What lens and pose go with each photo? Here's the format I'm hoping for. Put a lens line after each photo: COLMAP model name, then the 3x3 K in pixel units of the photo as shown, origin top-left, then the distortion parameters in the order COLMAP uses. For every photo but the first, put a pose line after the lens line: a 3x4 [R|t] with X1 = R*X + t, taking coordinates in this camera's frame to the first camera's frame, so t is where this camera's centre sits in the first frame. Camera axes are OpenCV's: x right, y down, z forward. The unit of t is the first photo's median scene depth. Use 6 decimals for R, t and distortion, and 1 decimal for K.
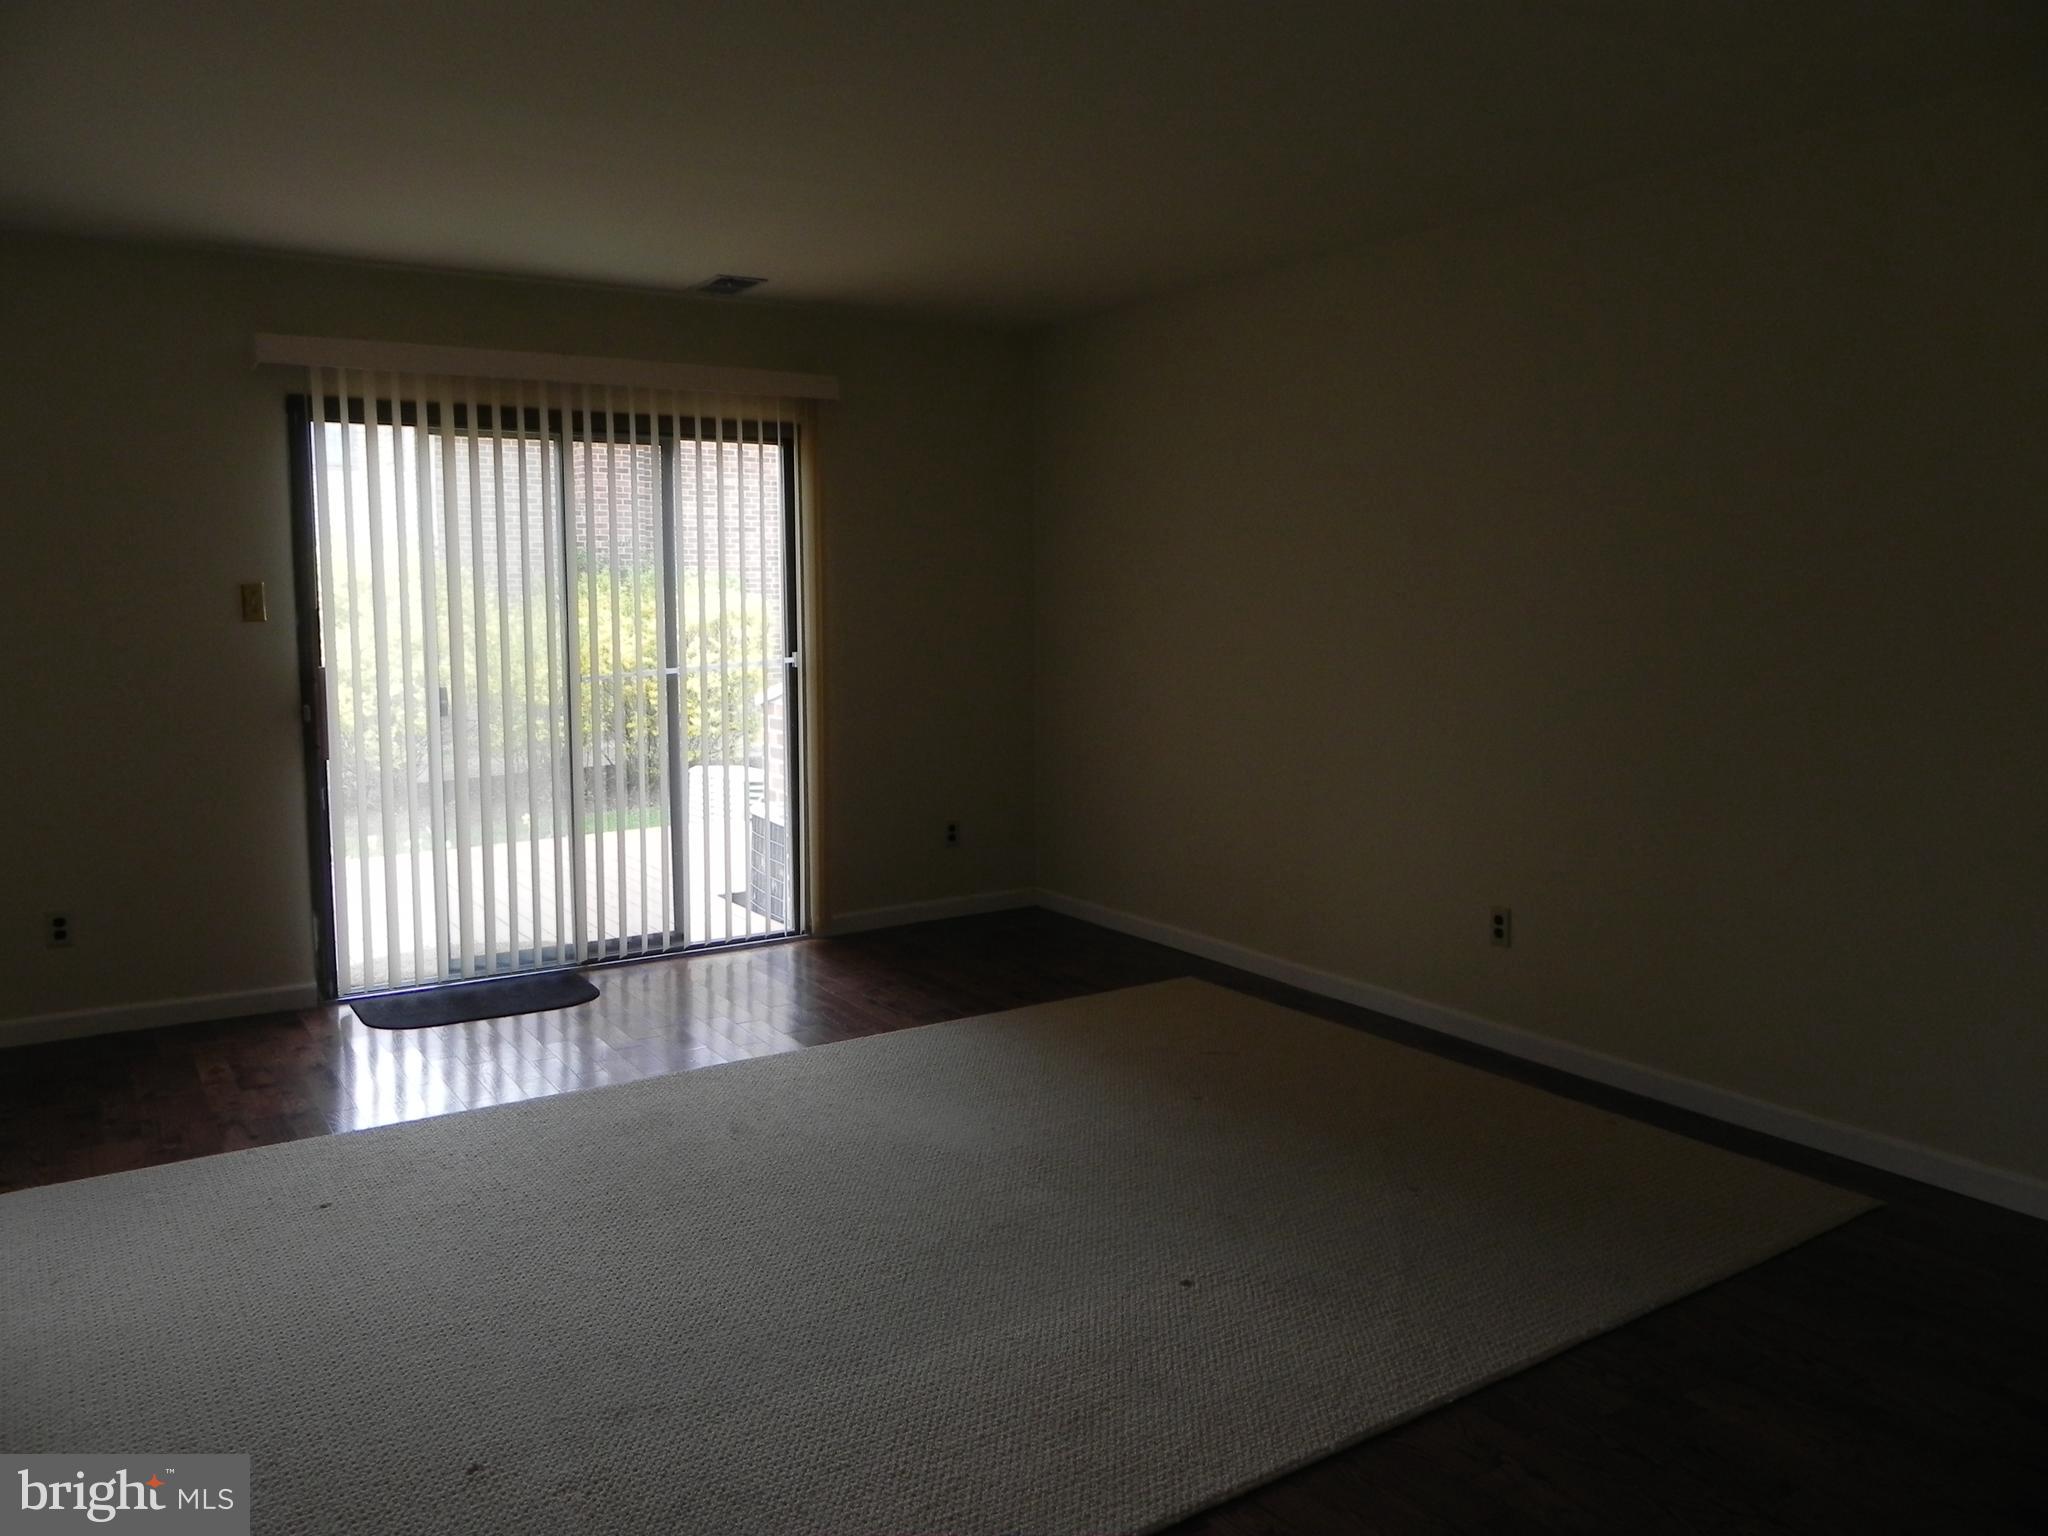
lens RADIAL K [[1547.6, 0, 1024.4], [0, 1547.6, 763.3], [0, 0, 1]] dist [0.009600, -0.006033]
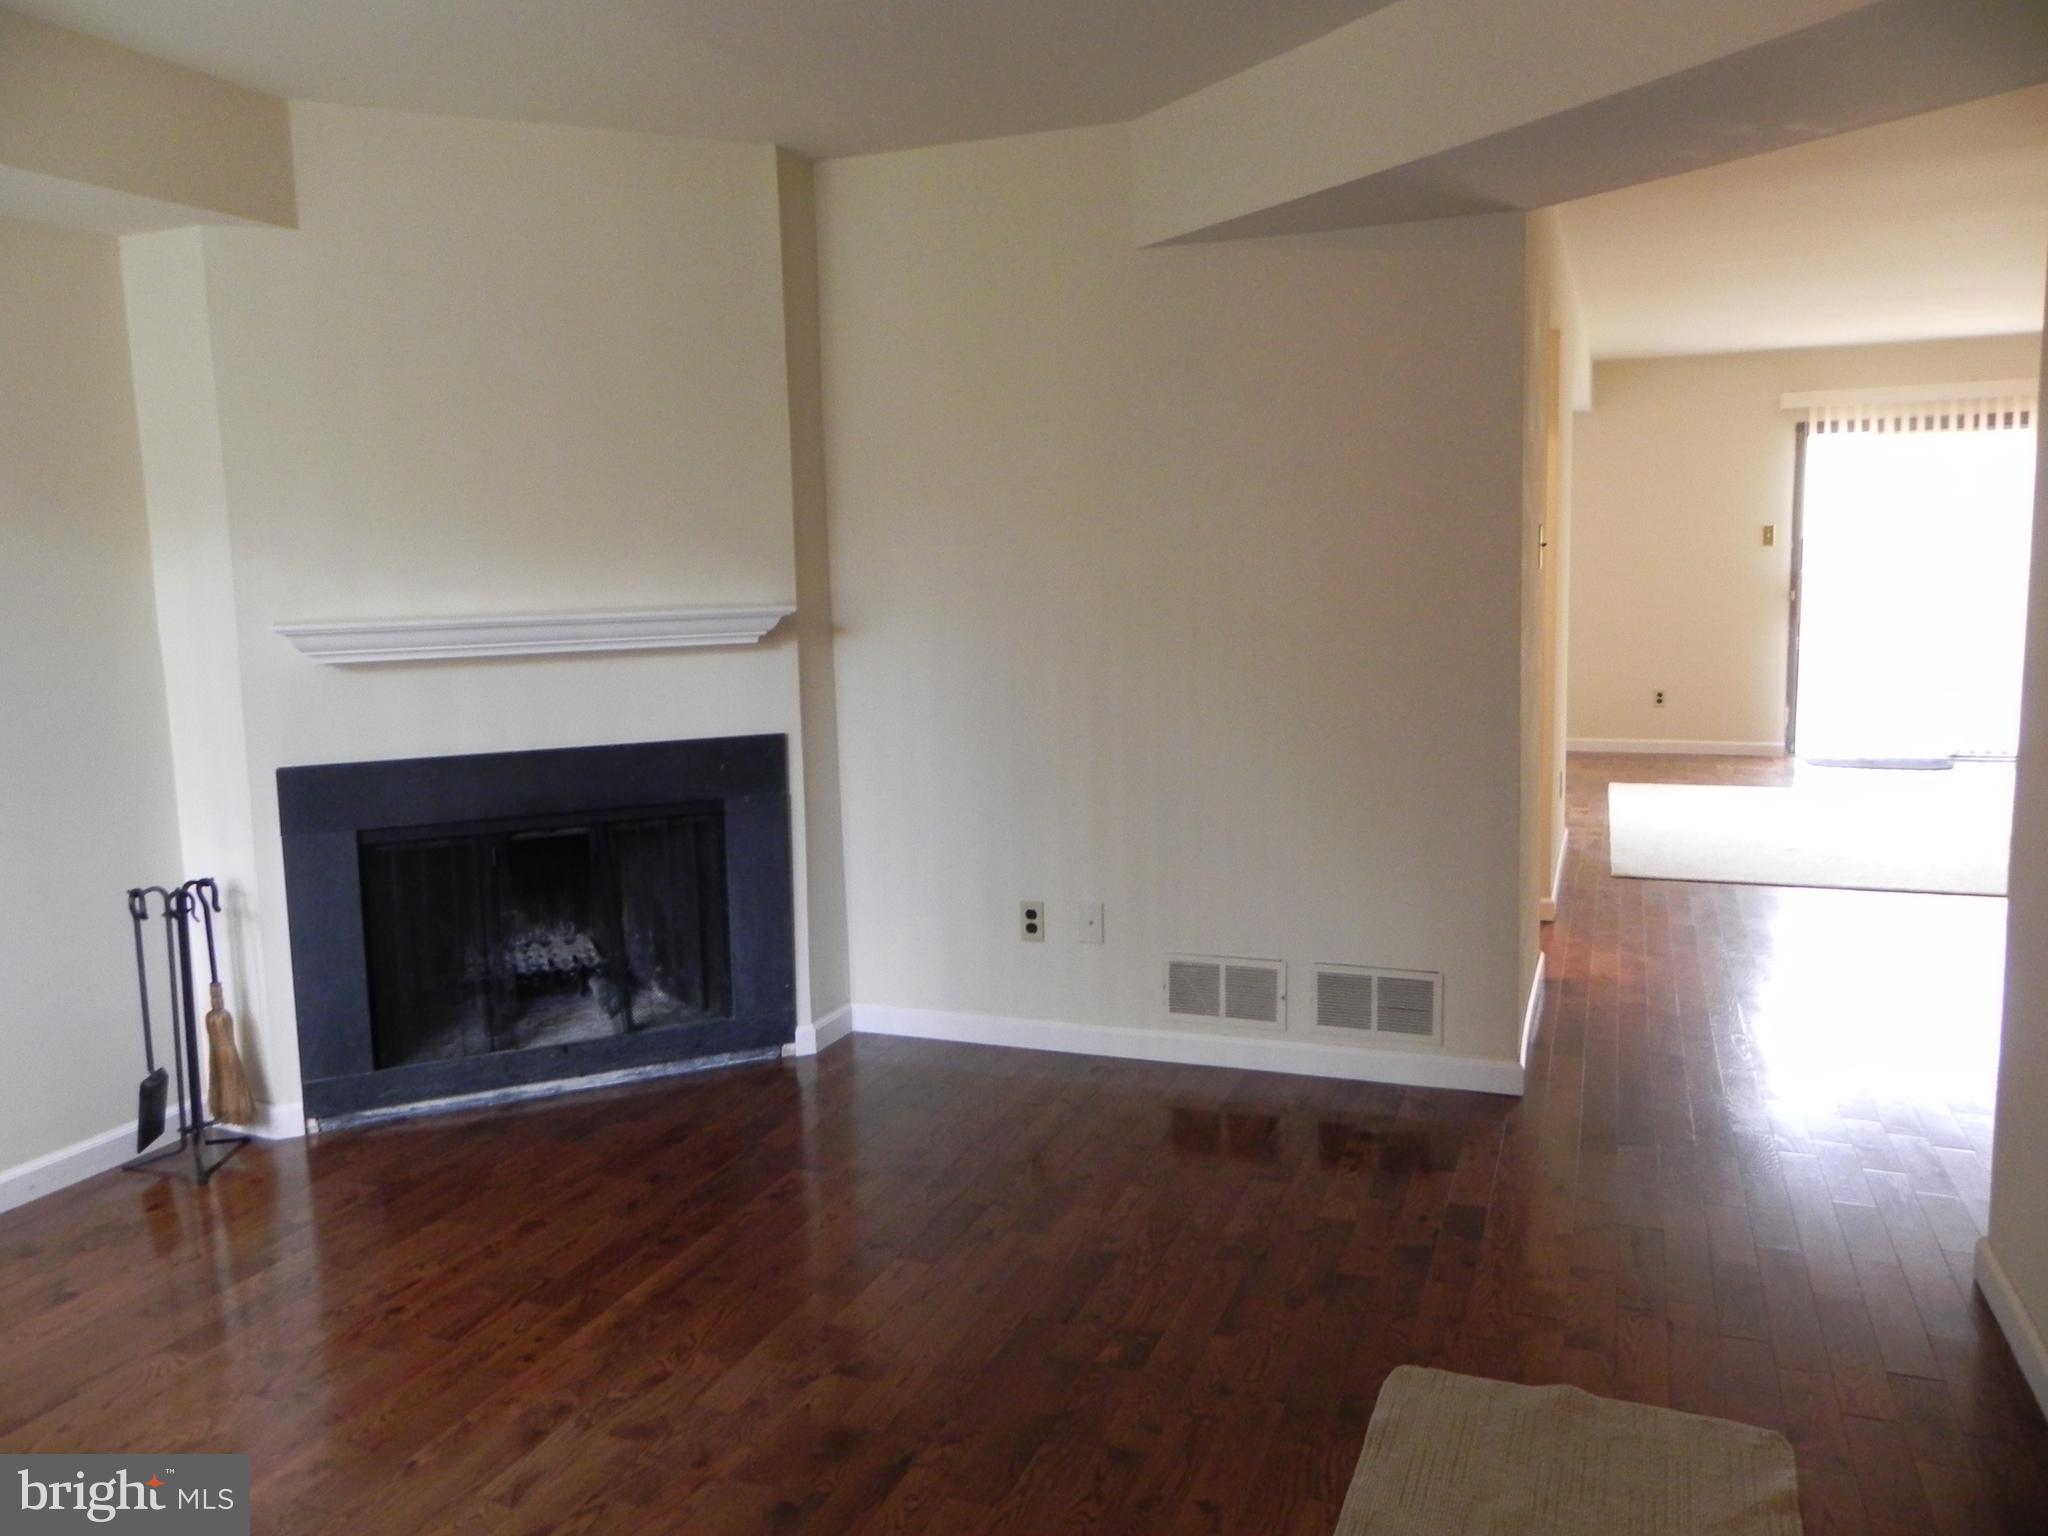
lens RADIAL K [[1547.6, 0, 1025.0], [0, 1547.6, 767.7], [0, 0, 1]] dist [0.009600, -0.006033]
pose [[0.593140, 0.070461, -0.802010, 0.517063], [-0.087999, 0.995868, 0.022411, 0.223337], [0.800276, 0.057283, 0.596890, -0.867510]]
